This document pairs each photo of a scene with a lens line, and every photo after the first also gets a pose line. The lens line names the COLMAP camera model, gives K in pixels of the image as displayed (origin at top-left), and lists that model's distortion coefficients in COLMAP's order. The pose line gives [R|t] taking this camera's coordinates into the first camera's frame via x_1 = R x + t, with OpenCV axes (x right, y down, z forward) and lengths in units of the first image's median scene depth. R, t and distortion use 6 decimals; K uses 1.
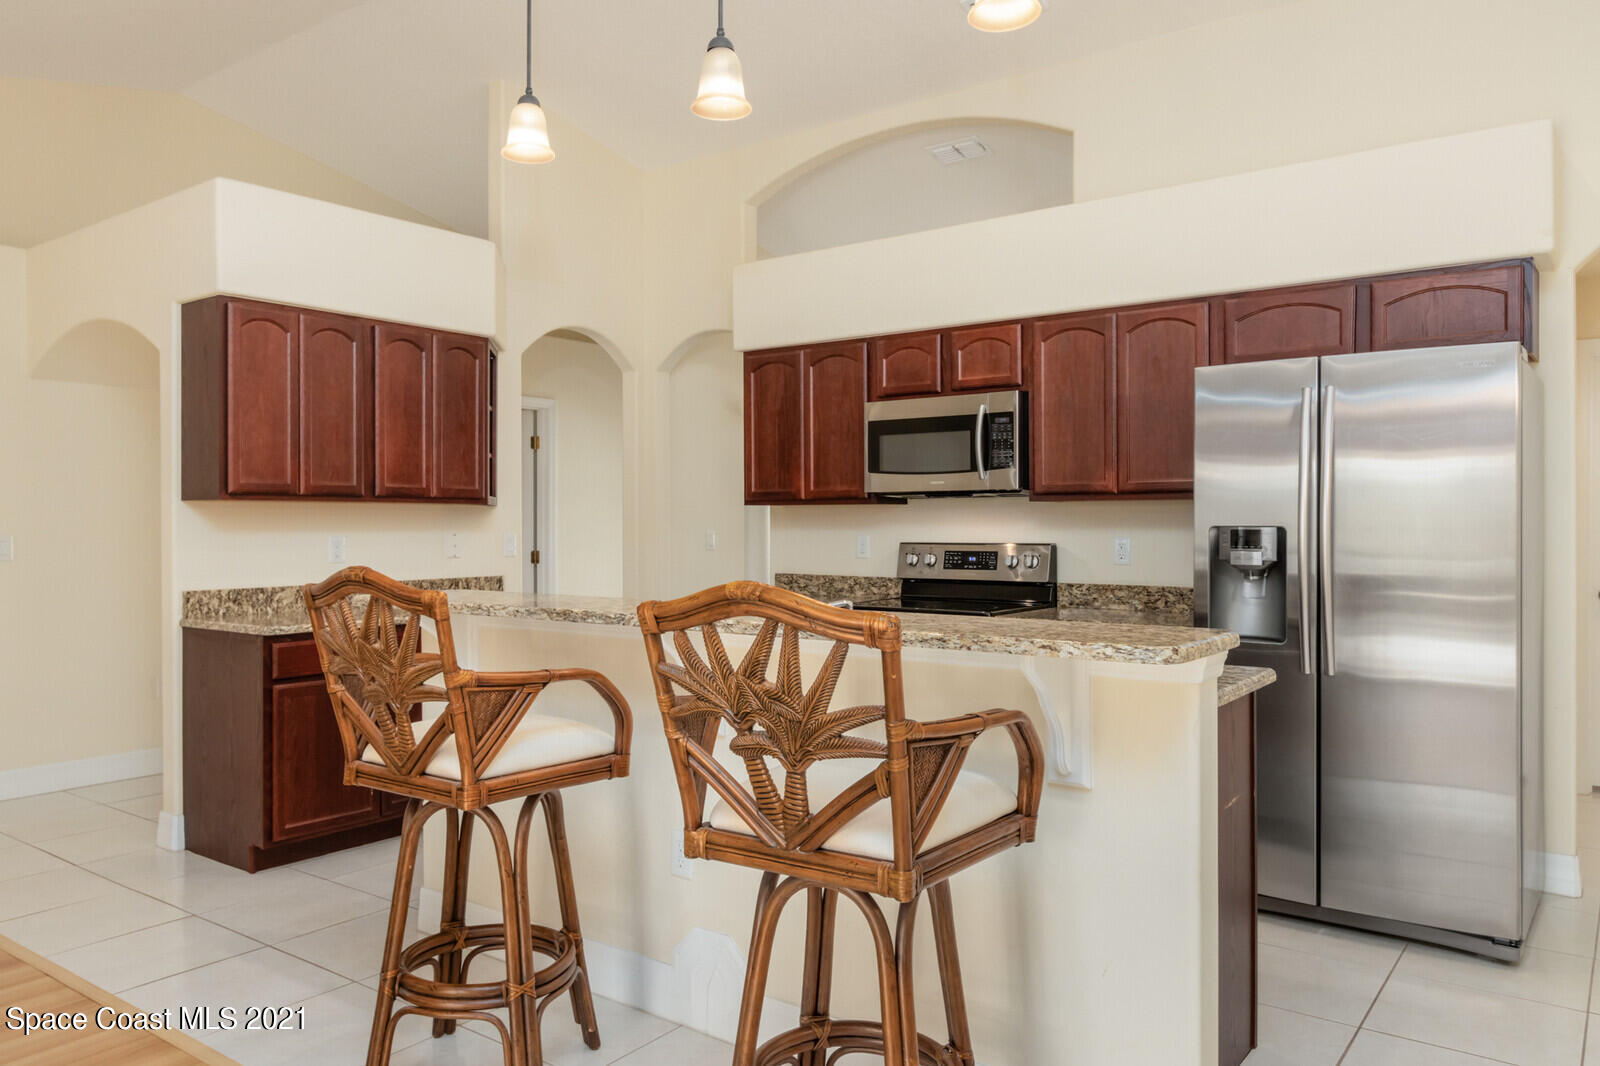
lens RADIAL K [[1138.0, 0, 800.0], [0, 1138.0, 533.0], [0, 0, 1]] dist [-0.004120, -0.000938]
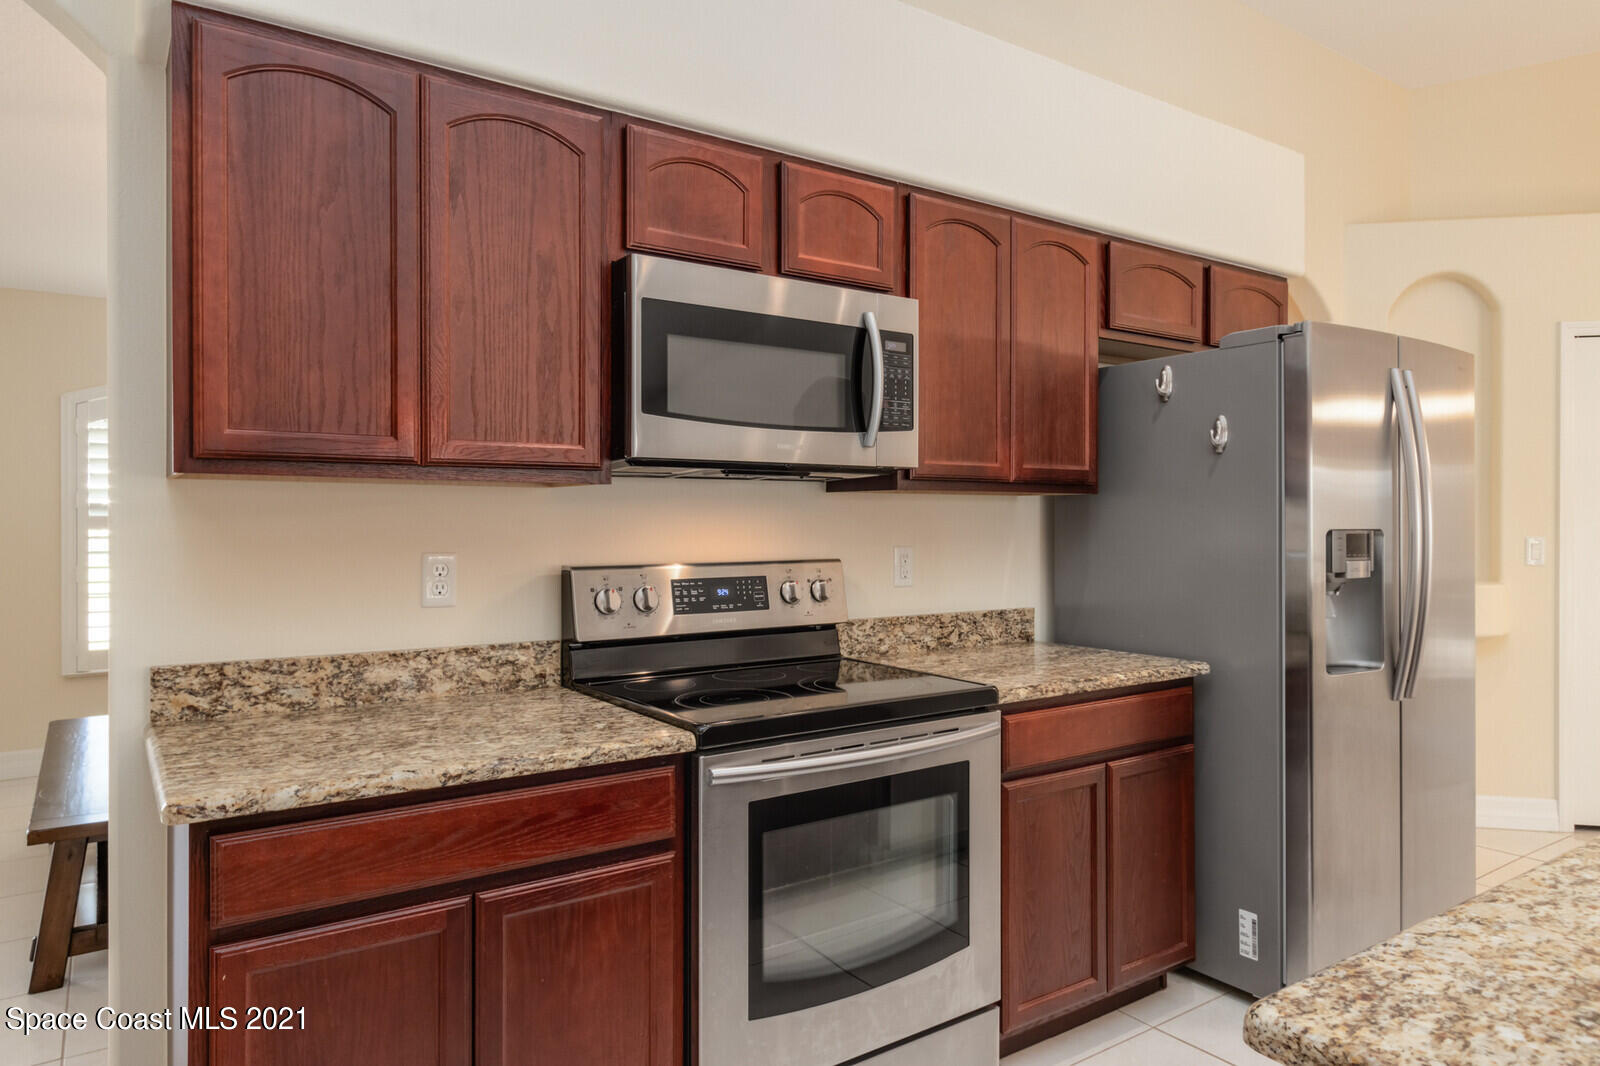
lens RADIAL K [[1019.3, 0, 800.0], [0, 1019.3, 533.0], [0, 0, 1]] dist [0.001212, 0.000142]
pose [[0.316225, -0.007572, 0.948654, -0.302654], [0.010061, 0.999939, 0.004628, -0.007330], [-0.948631, 0.008081, 0.316282, 0.821143]]
